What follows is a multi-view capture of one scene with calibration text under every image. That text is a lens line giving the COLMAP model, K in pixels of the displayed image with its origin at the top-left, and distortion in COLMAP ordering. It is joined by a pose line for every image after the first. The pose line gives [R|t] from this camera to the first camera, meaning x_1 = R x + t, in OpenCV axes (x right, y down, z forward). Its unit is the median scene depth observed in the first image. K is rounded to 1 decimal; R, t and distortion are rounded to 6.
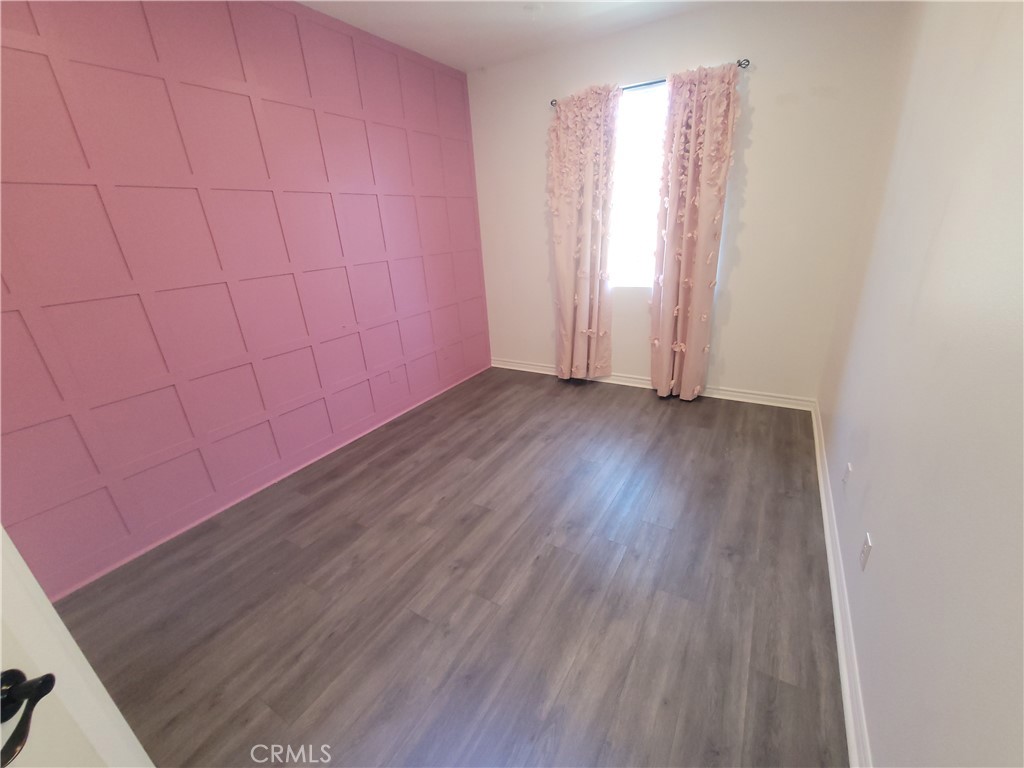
lens RADIAL K [[418.4, 0, 518.7], [0, 418.4, 384.9], [0, 0, 1]] dist [-0.001787, -0.000376]
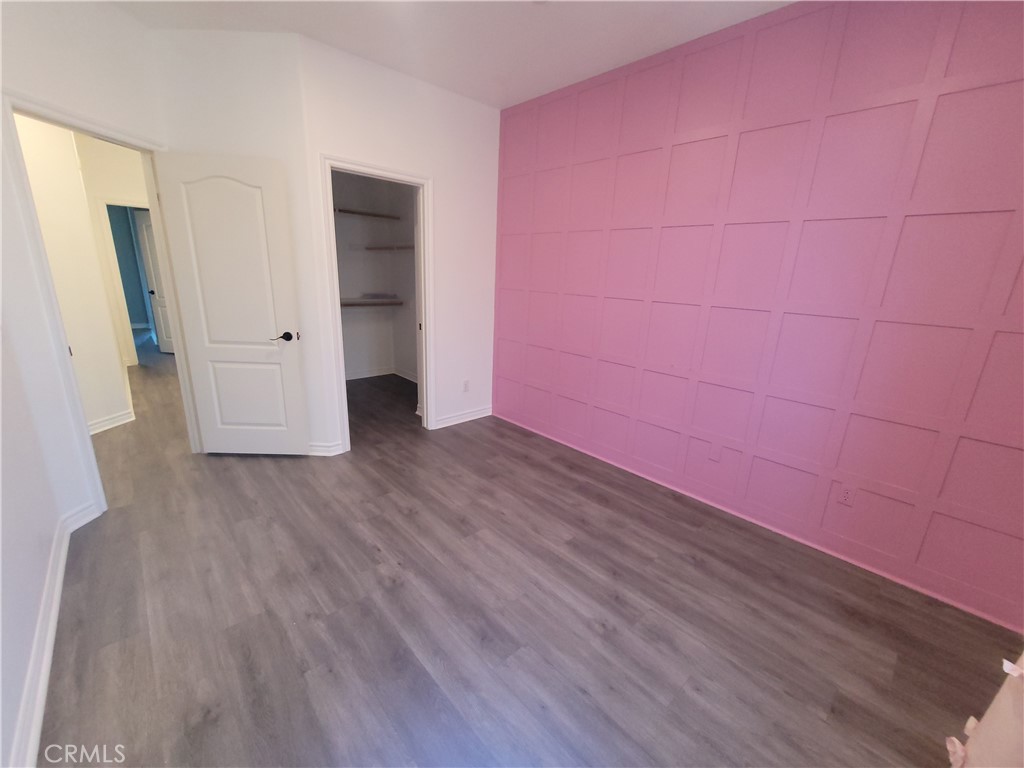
lens RADIAL K [[418.4, 0, 515.8], [0, 418.4, 387.1], [0, 0, 1]] dist [-0.001787, -0.000376]
pose [[-0.284500, 0.295501, -0.911997, 0.582491], [-0.369812, 0.843852, 0.388784, -0.356637], [0.884477, 0.447877, -0.130796, 0.912319]]
